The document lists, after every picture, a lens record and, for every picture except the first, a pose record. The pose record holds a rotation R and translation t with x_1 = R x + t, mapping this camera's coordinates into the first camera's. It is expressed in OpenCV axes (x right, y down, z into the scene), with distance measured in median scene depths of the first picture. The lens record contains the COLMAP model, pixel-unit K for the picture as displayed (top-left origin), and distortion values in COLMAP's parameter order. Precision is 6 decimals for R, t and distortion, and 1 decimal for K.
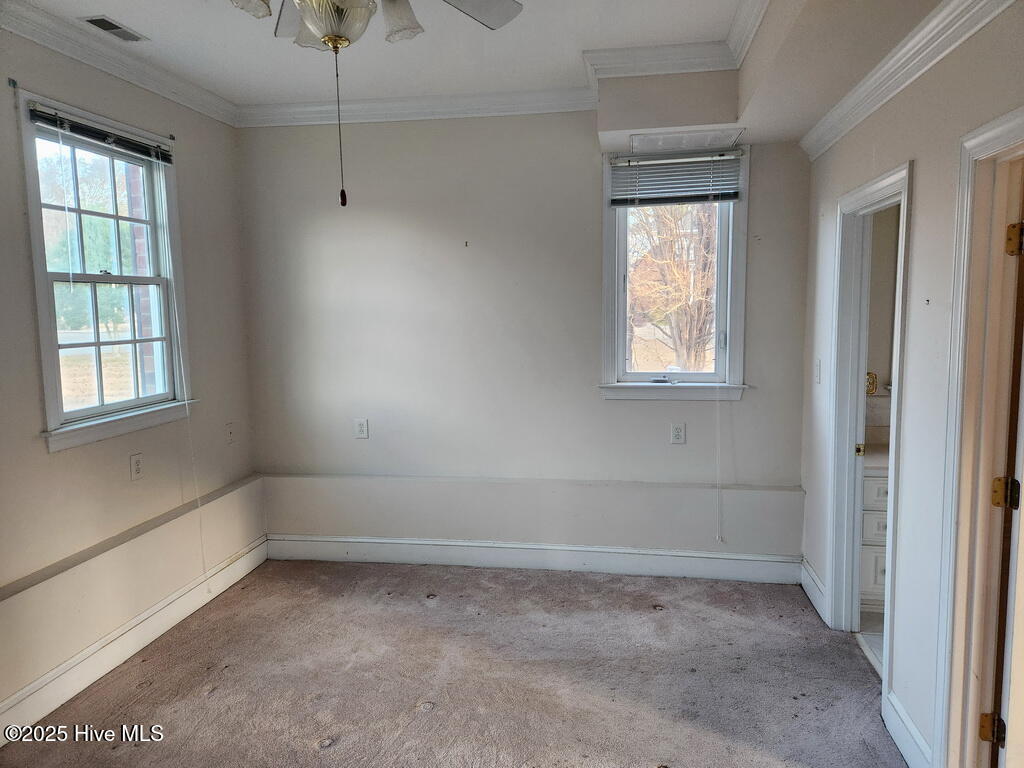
lens RADIAL K [[689.0, 0, 511.6], [0, 689.0, 381.8], [0, 0, 1]] dist [-0.008730, -0.002987]
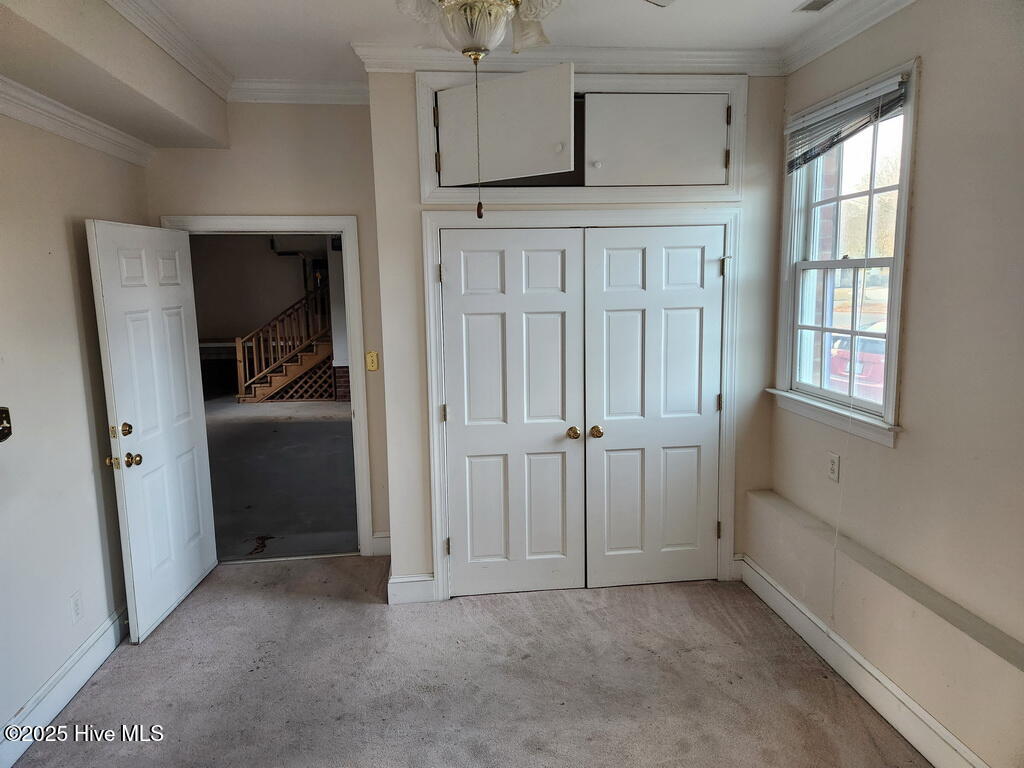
lens RADIAL K [[689.0, 0, 512.3], [0, 689.0, 384.3], [0, 0, 1]] dist [-0.008730, -0.002987]
pose [[-0.958029, 0.072345, -0.277394, 0.120567], [-0.000224, 0.967444, 0.253085, -0.222354], [0.286672, 0.242525, -0.926823, 1.740398]]
